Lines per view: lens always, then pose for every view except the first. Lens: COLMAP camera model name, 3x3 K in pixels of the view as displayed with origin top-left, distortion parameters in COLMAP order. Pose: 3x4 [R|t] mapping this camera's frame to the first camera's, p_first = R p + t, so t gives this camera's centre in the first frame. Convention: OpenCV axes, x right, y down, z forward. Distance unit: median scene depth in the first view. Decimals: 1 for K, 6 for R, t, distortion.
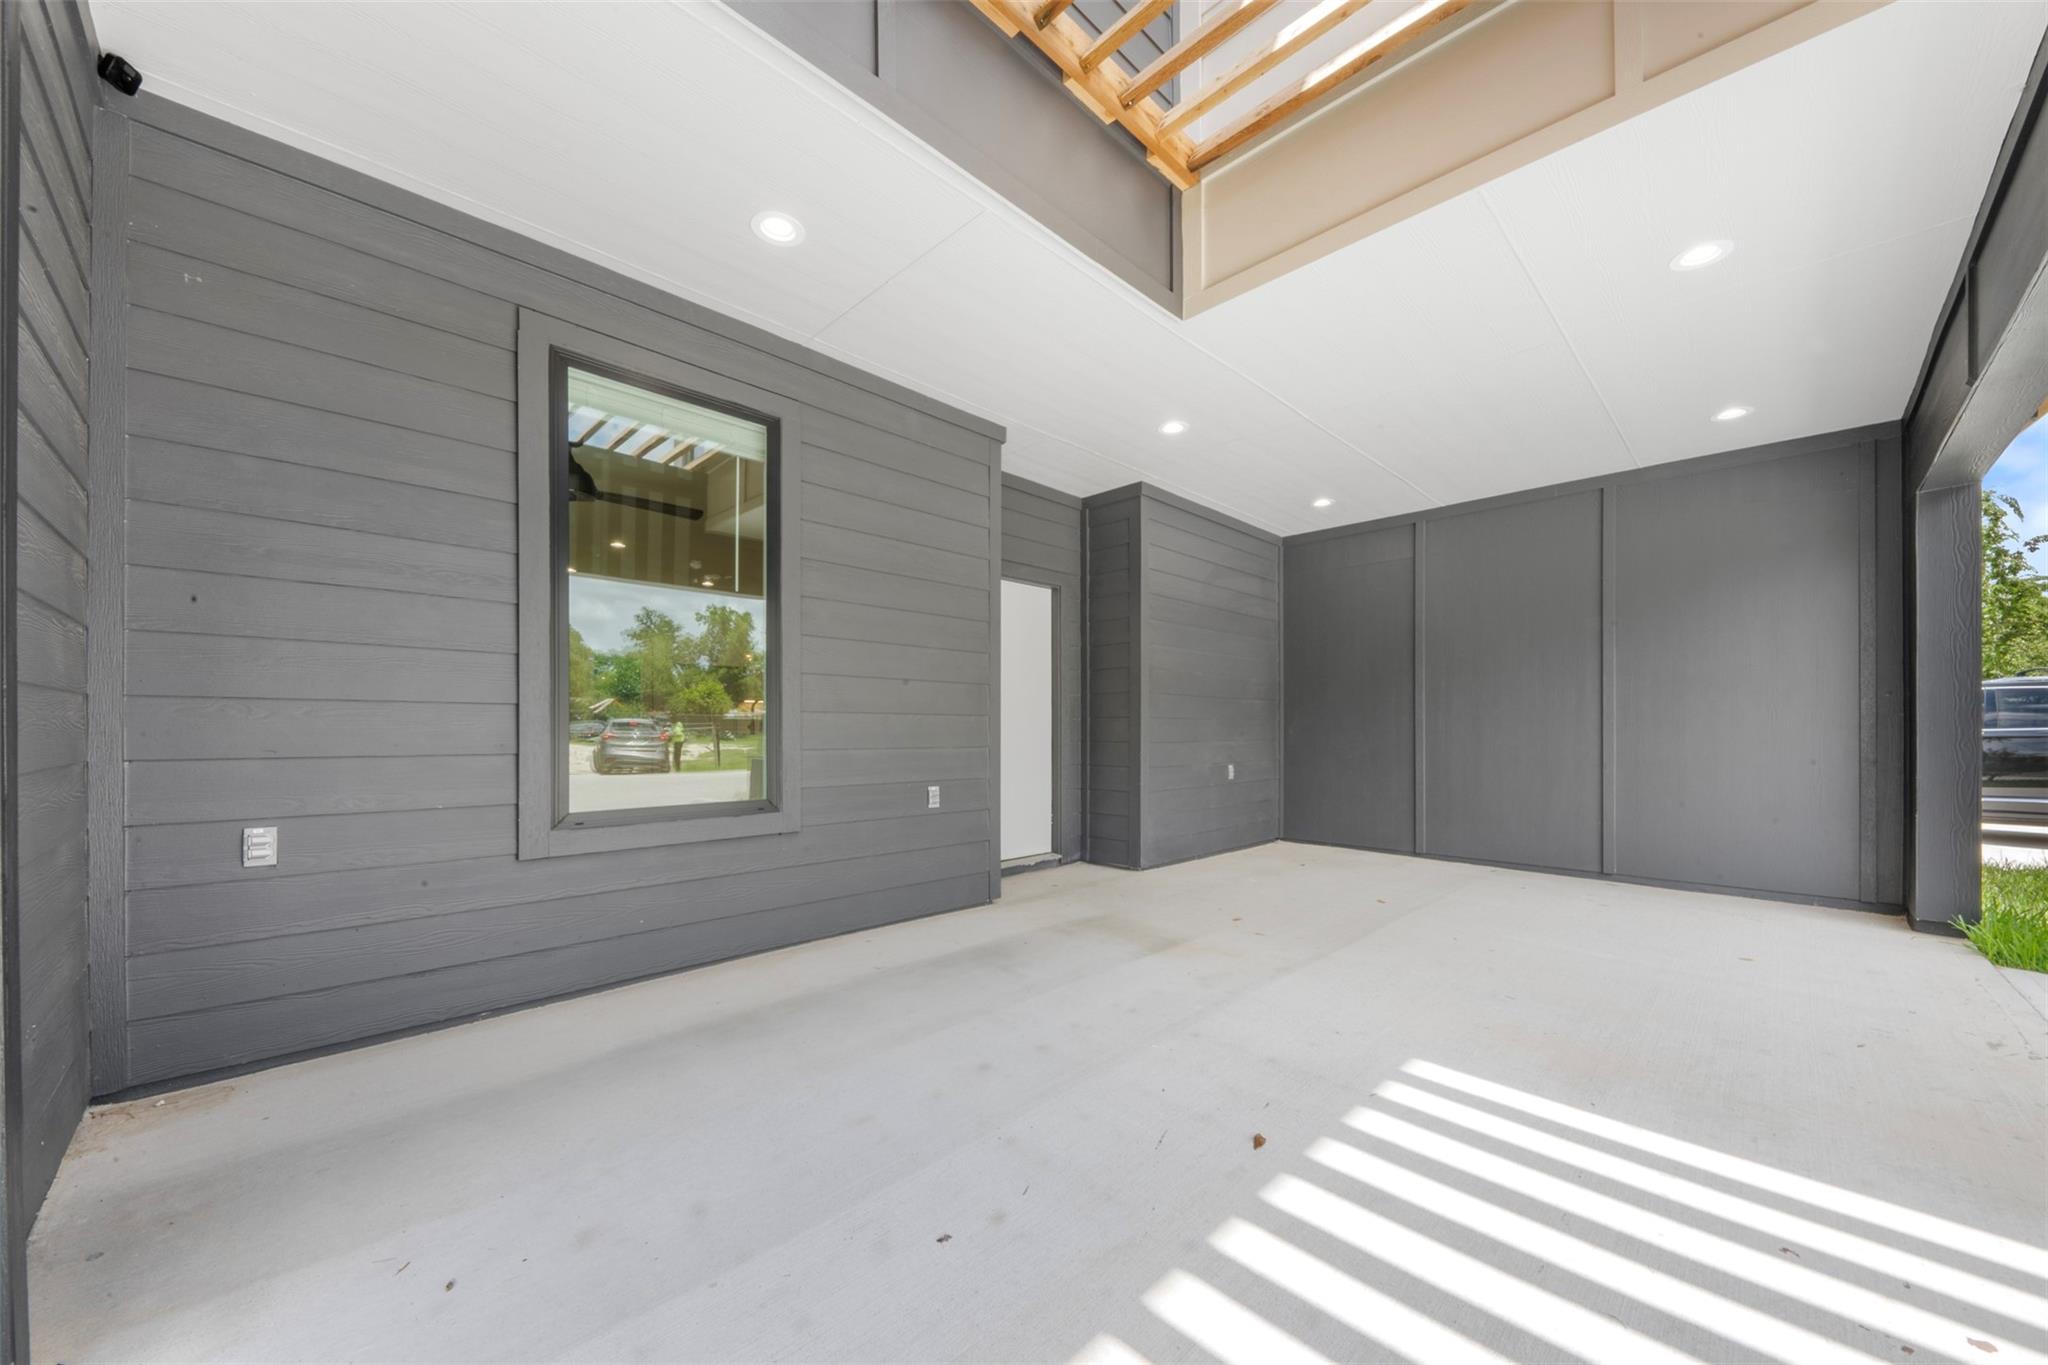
lens RADIAL K [[756.4, 0, 1023.6], [0, 756.4, 731.1], [0, 0, 1]] dist [0.000902, -0.005504]
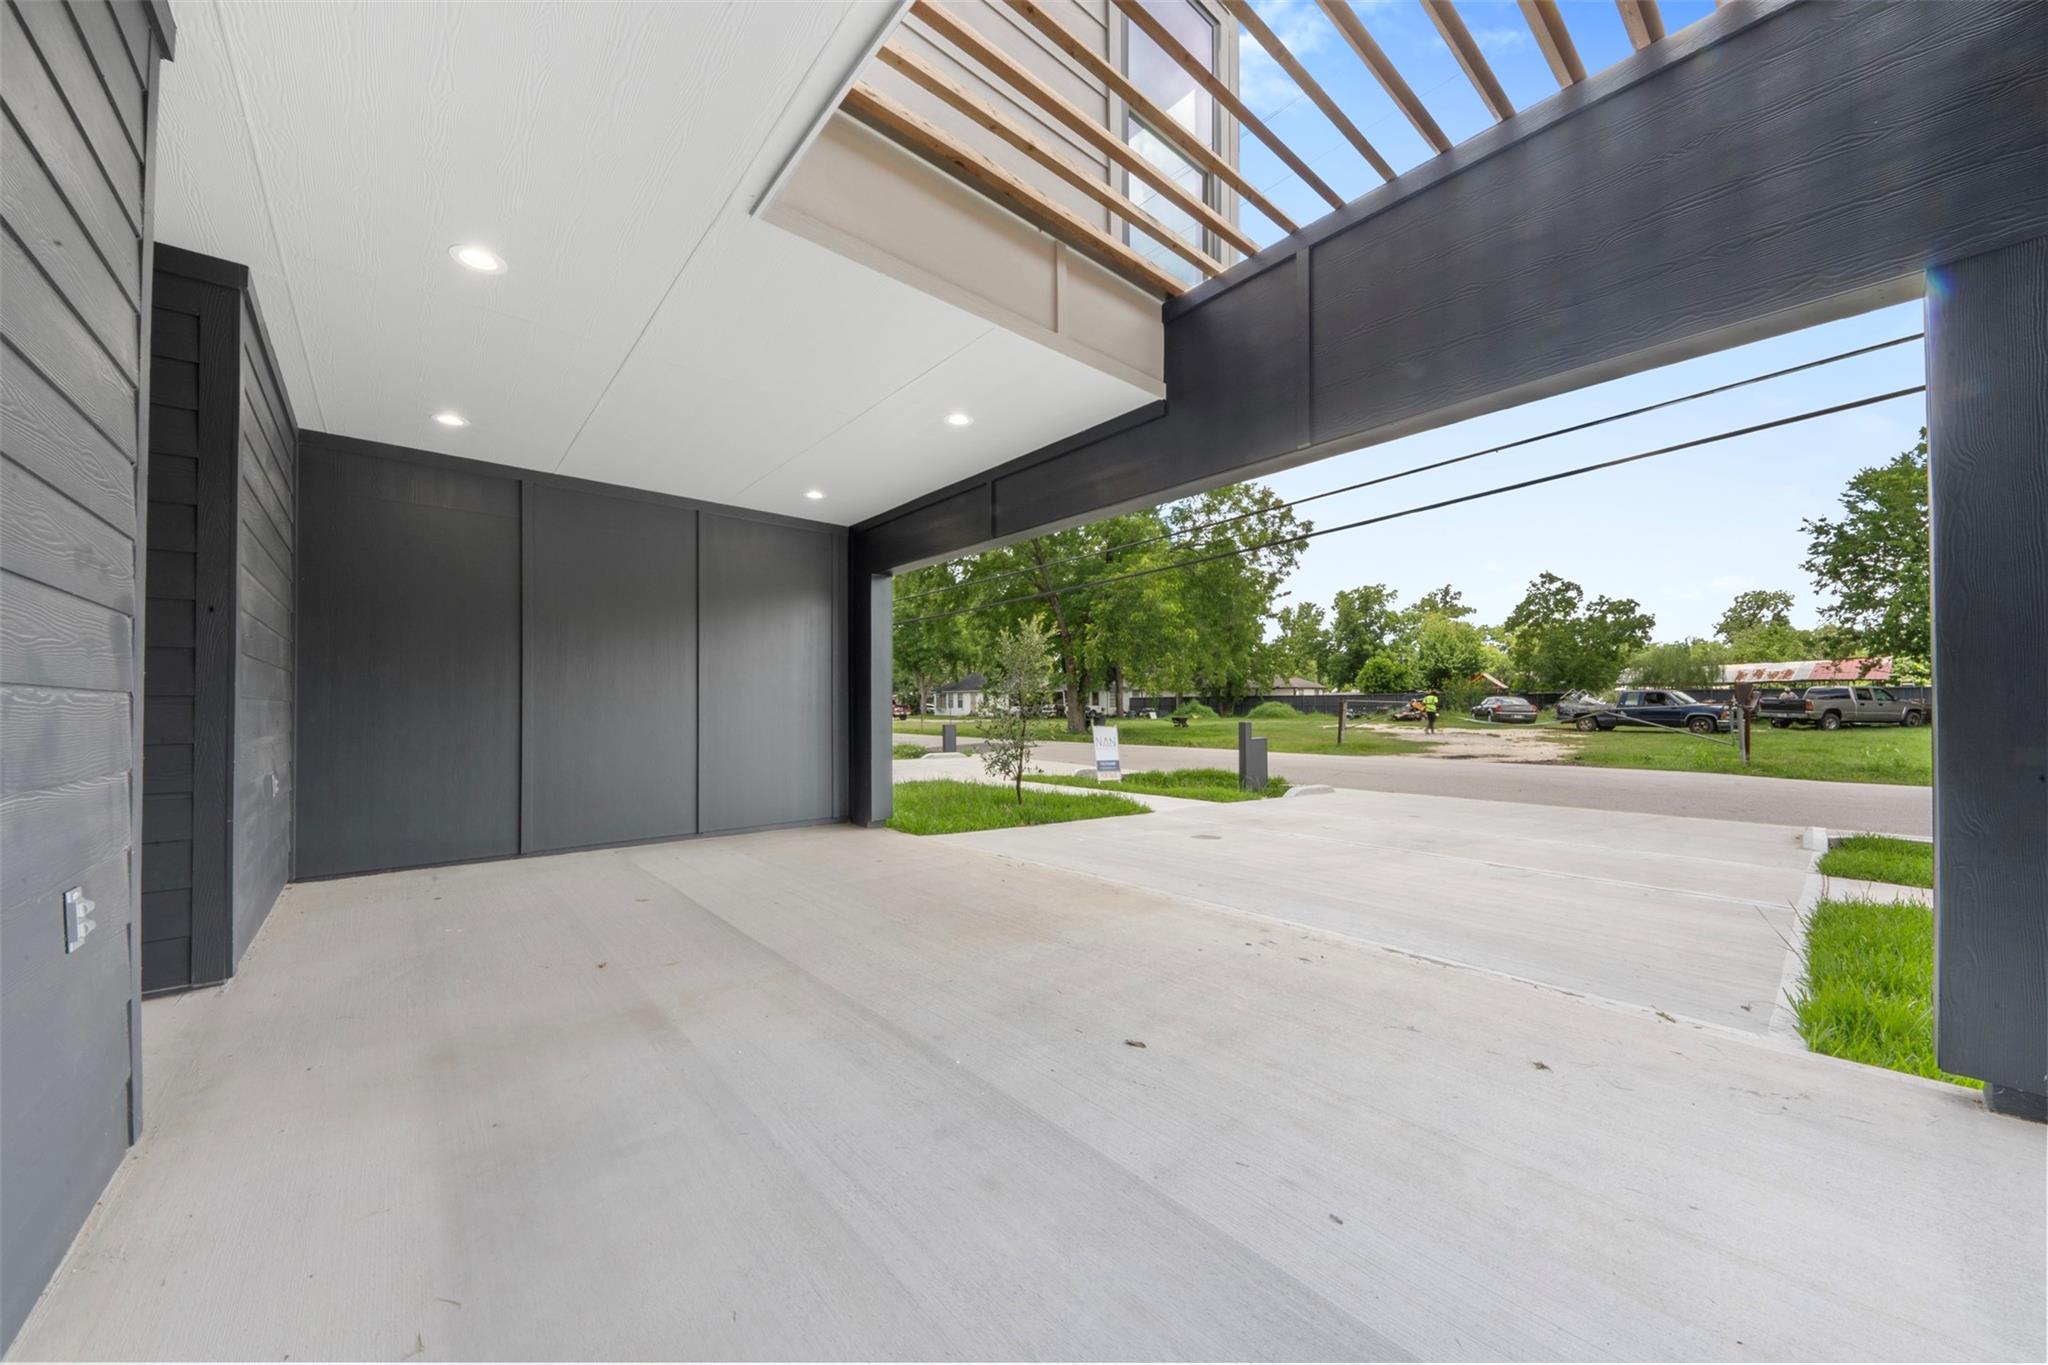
lens RADIAL K [[716.9, 0, 1025.9], [0, 716.9, 696.1], [0, 0, 1]] dist [0.001508, 0.000046]
pose [[0.067628, 0.012074, 0.997638, -0.502713], [-0.000307, 0.999927, -0.012081, -0.020456], [-0.997711, 0.000510, 0.067627, 0.614264]]
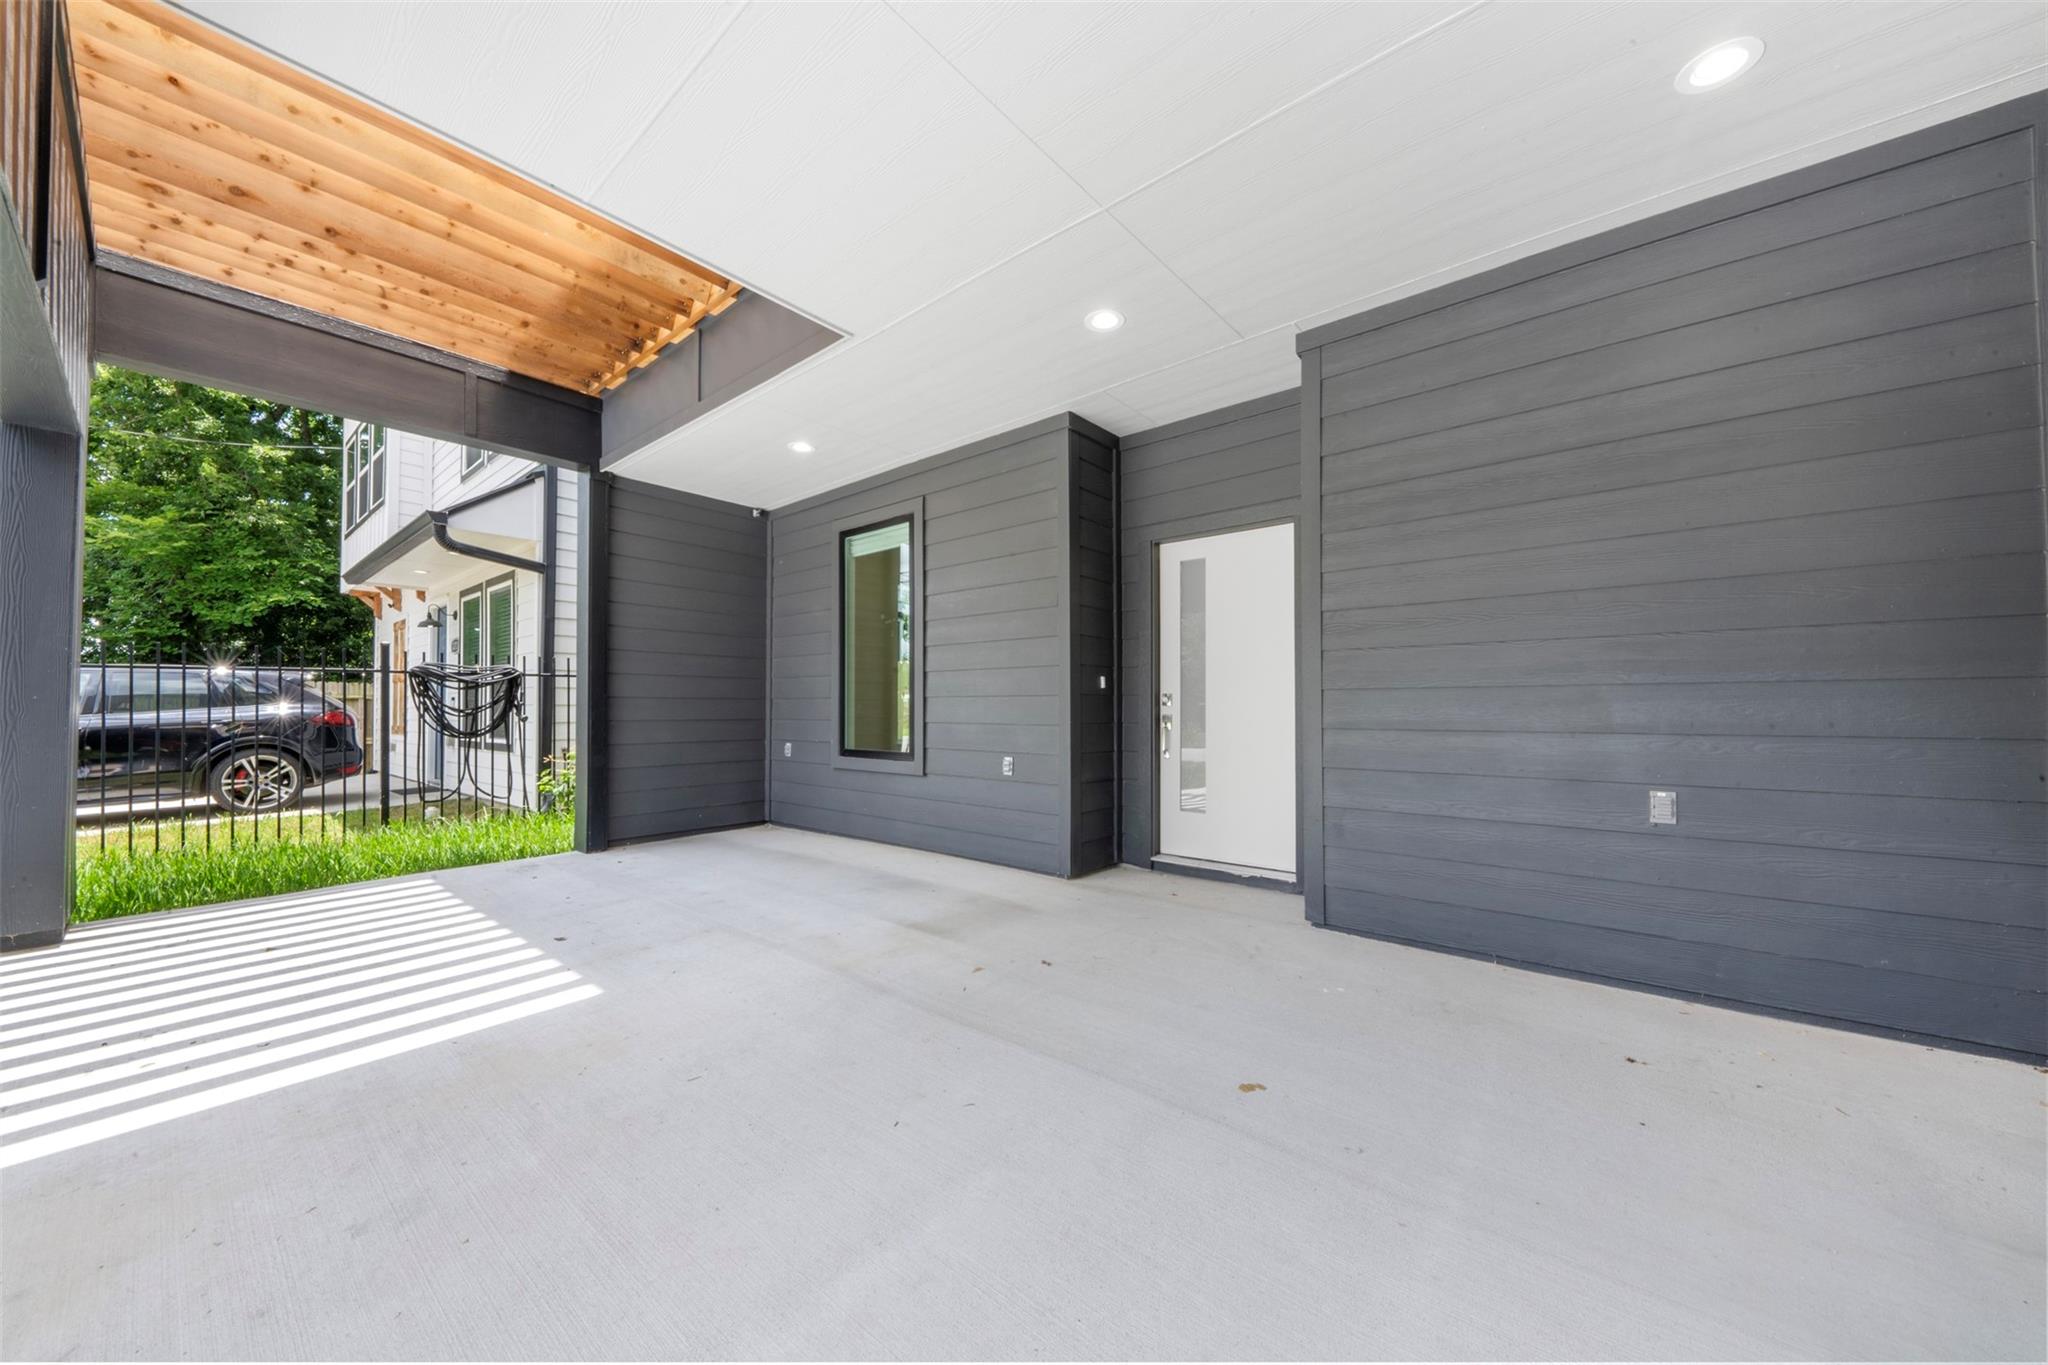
lens RADIAL K [[716.9, 0, 1025.9], [0, 716.9, 696.1], [0, 0, 1]] dist [0.001508, 0.000046]
pose [[0.093460, -0.009736, -0.995575, 1.184107], [0.005397, 0.999942, -0.009272, -0.013875], [0.995608, -0.004507, 0.093507, 1.082595]]
